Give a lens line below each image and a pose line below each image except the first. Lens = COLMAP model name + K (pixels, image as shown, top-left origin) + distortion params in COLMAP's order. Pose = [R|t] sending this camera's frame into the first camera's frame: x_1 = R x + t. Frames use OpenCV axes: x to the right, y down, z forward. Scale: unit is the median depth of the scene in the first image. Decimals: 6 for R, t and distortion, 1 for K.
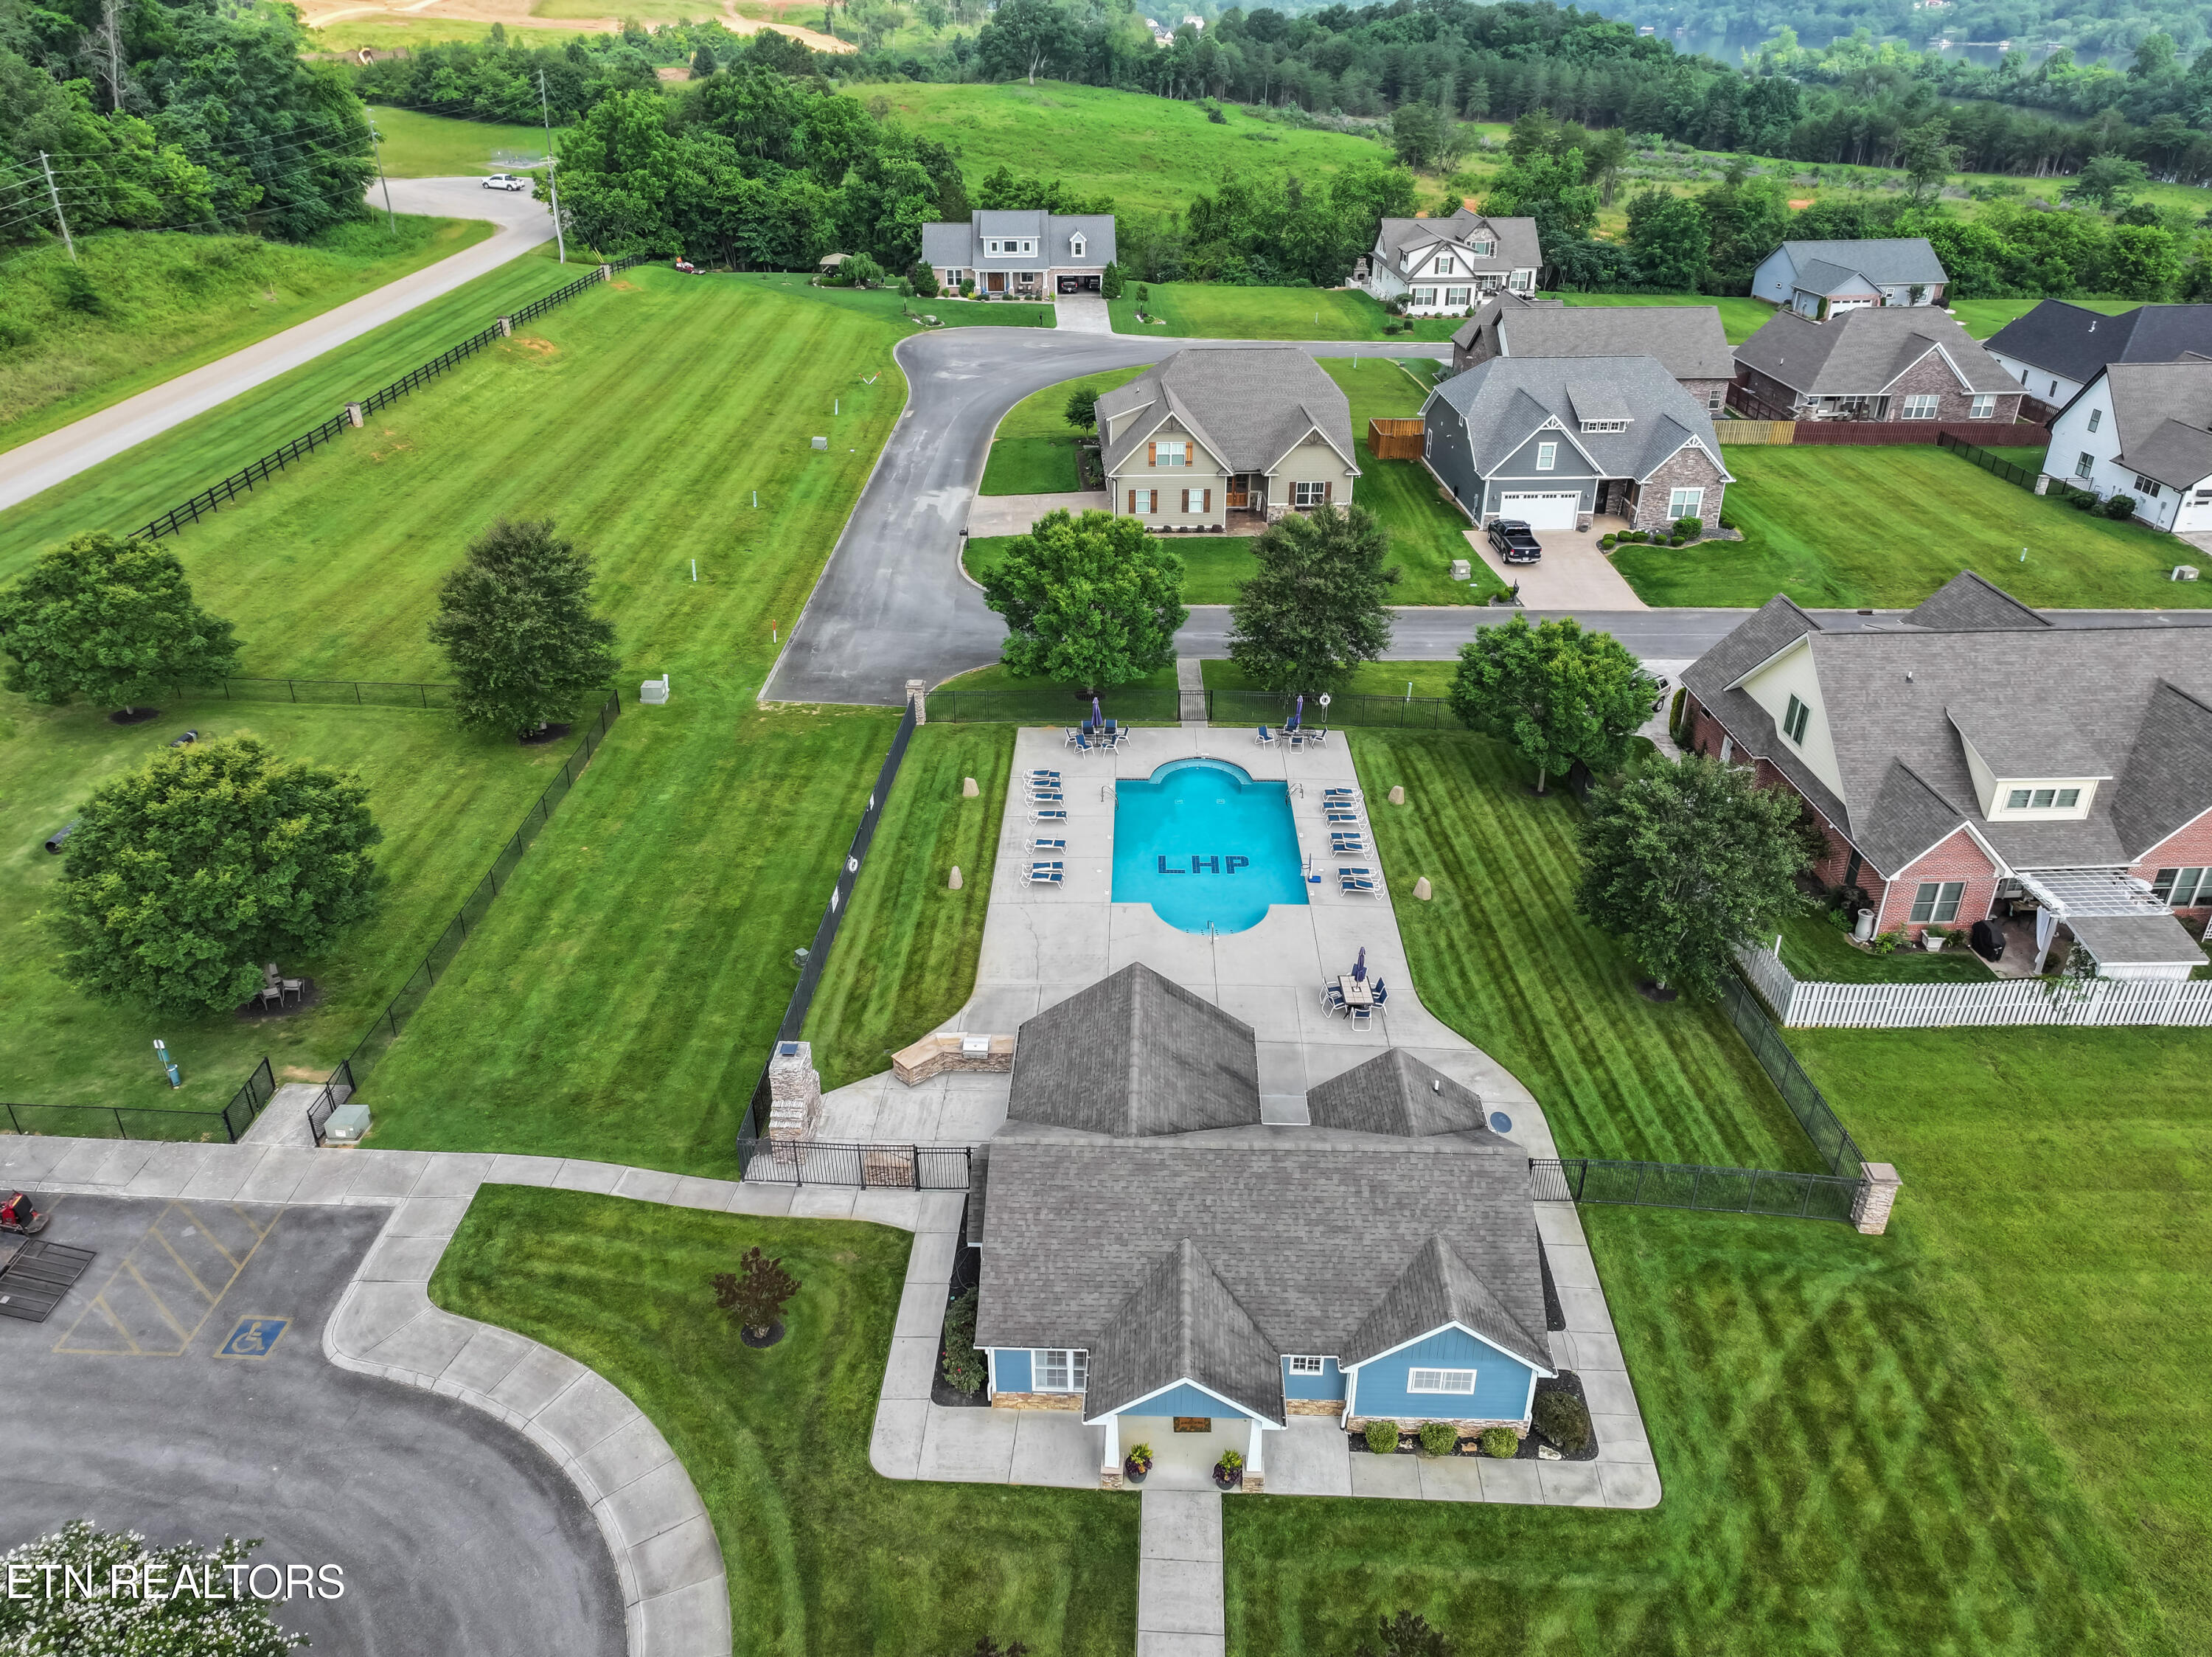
lens RADIAL K [[1543.2, 0, 1106.0], [0, 1543.2, 828.5], [0, 0, 1]] dist [0.000278, 0.014745]
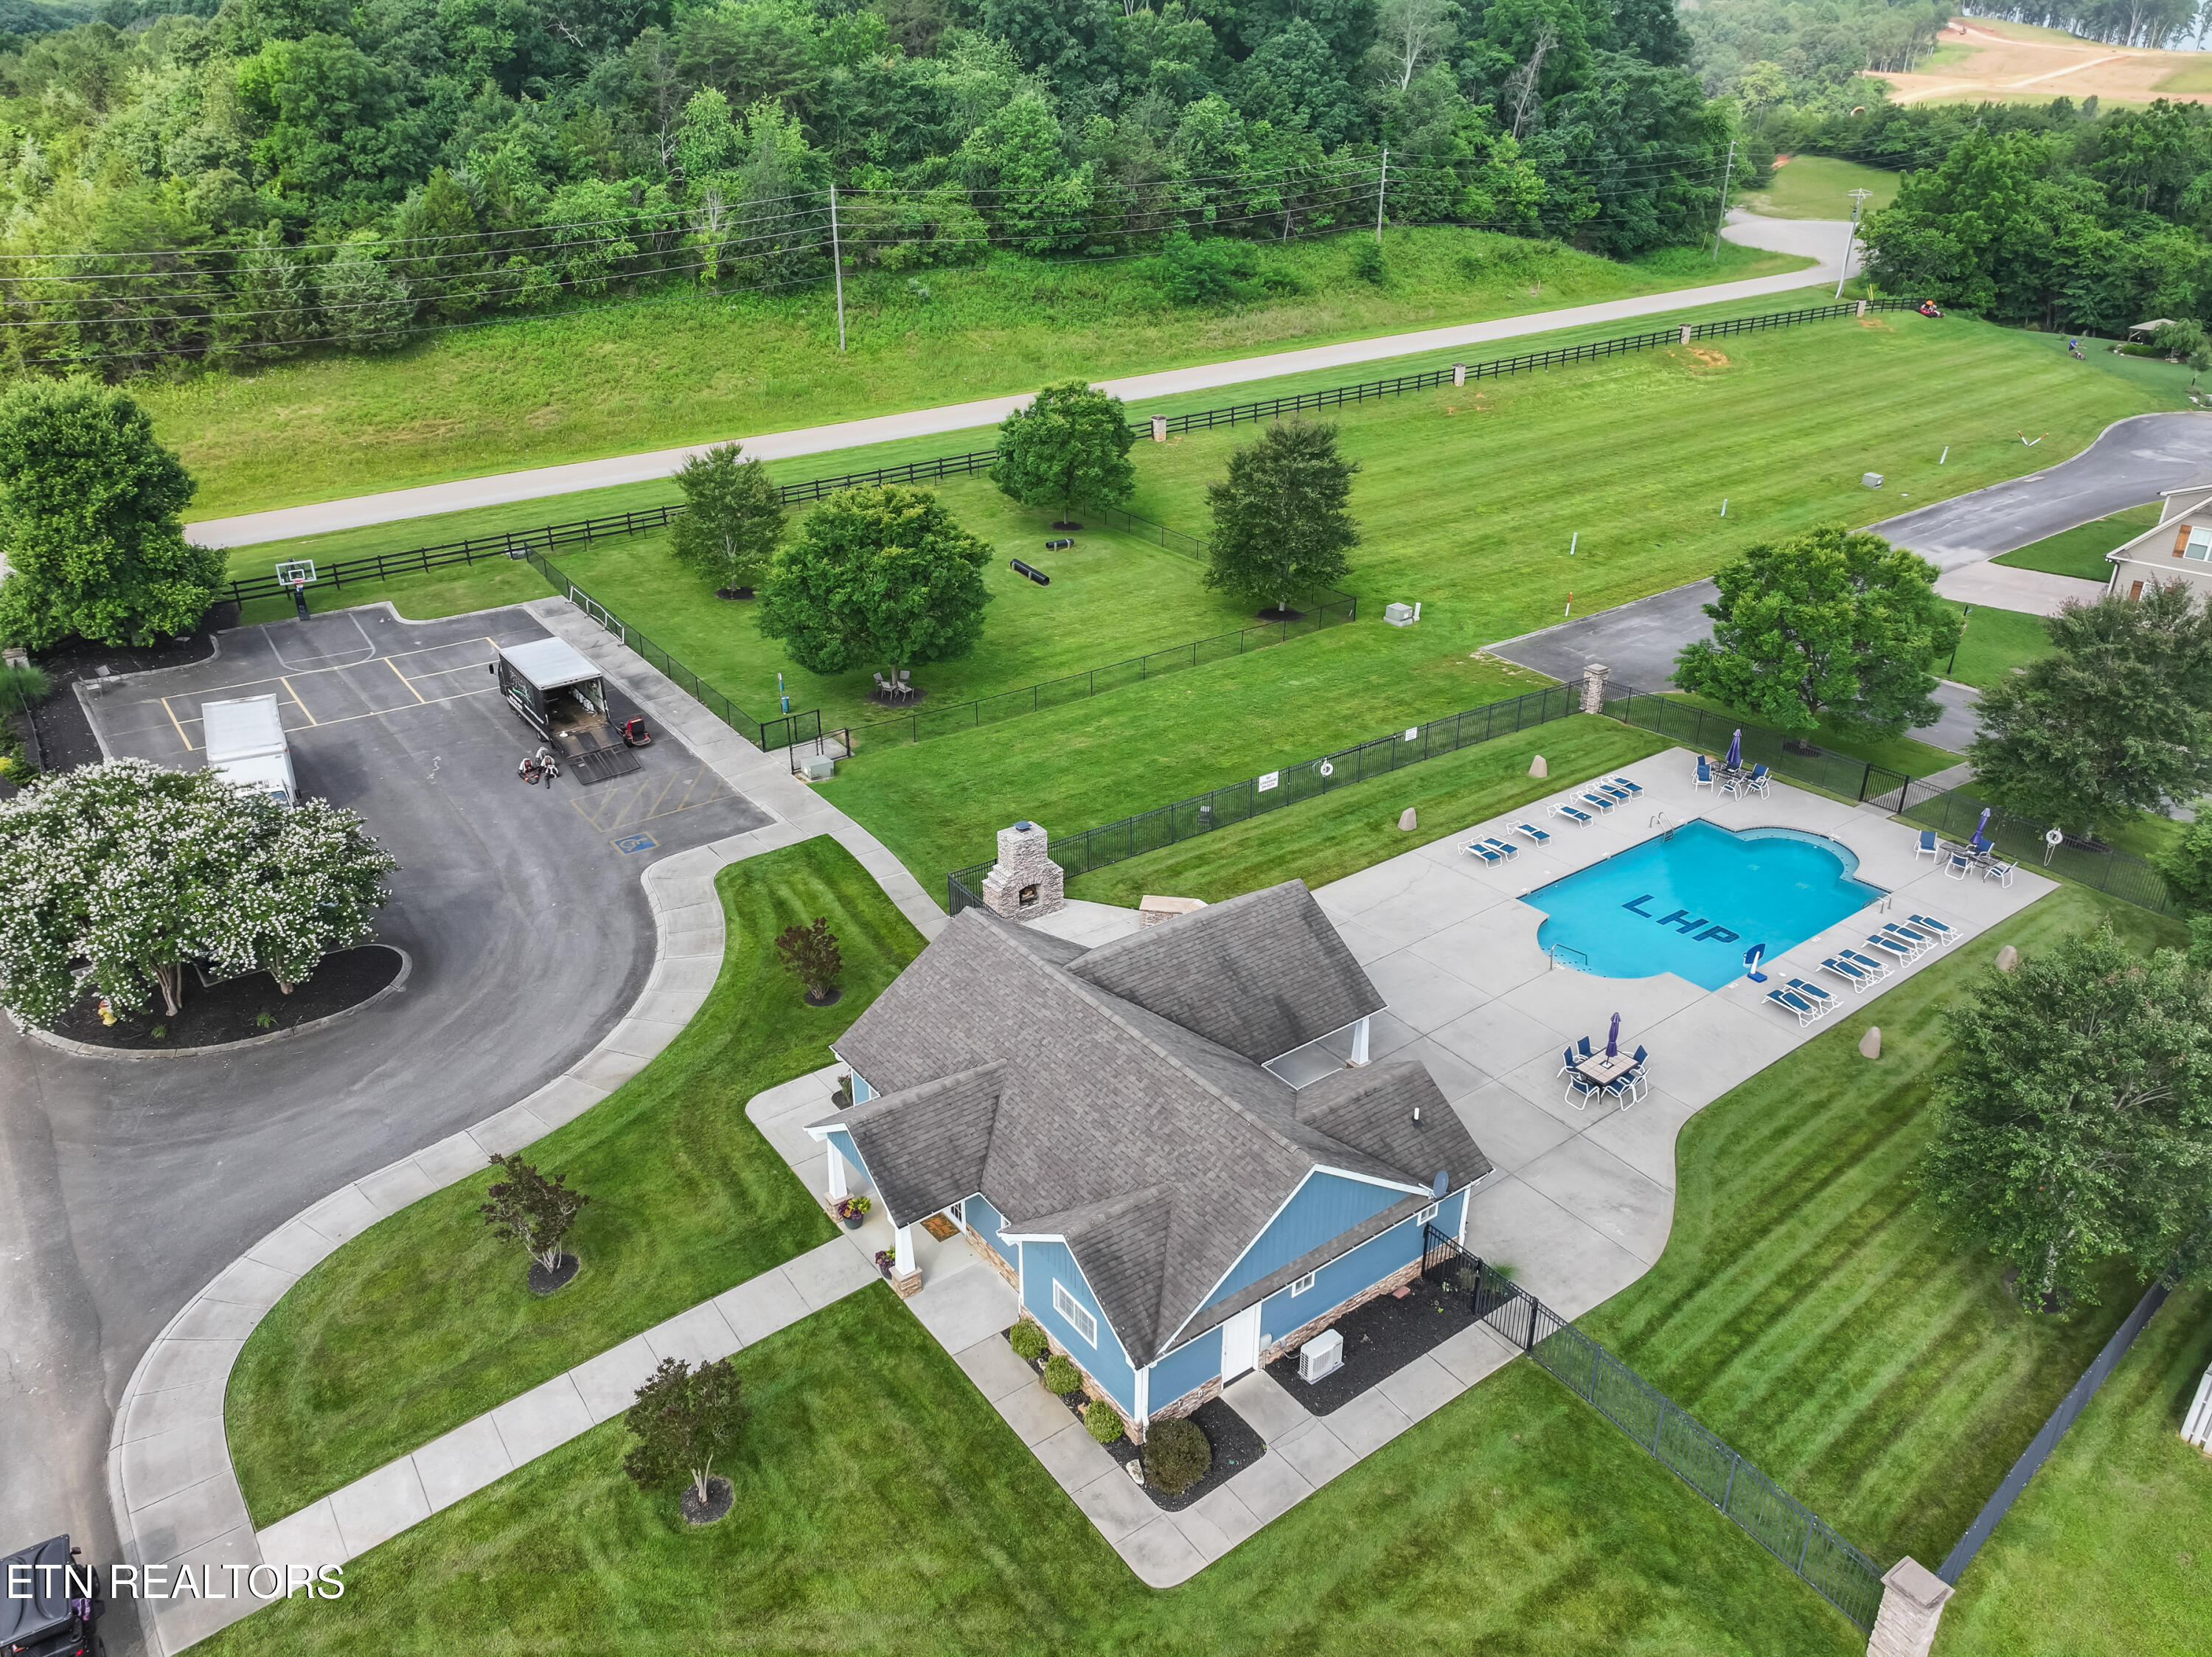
lens RADIAL K [[1579.1, 0, 1110.8], [0, 1579.1, 797.9], [0, 0, 1]] dist [-0.007132, 0.026410]
pose [[0.617784, 0.325433, -0.715846, 0.389594], [-0.377263, 0.921395, 0.093295, -0.001272], [0.689939, 0.212426, 0.691997, 0.166068]]
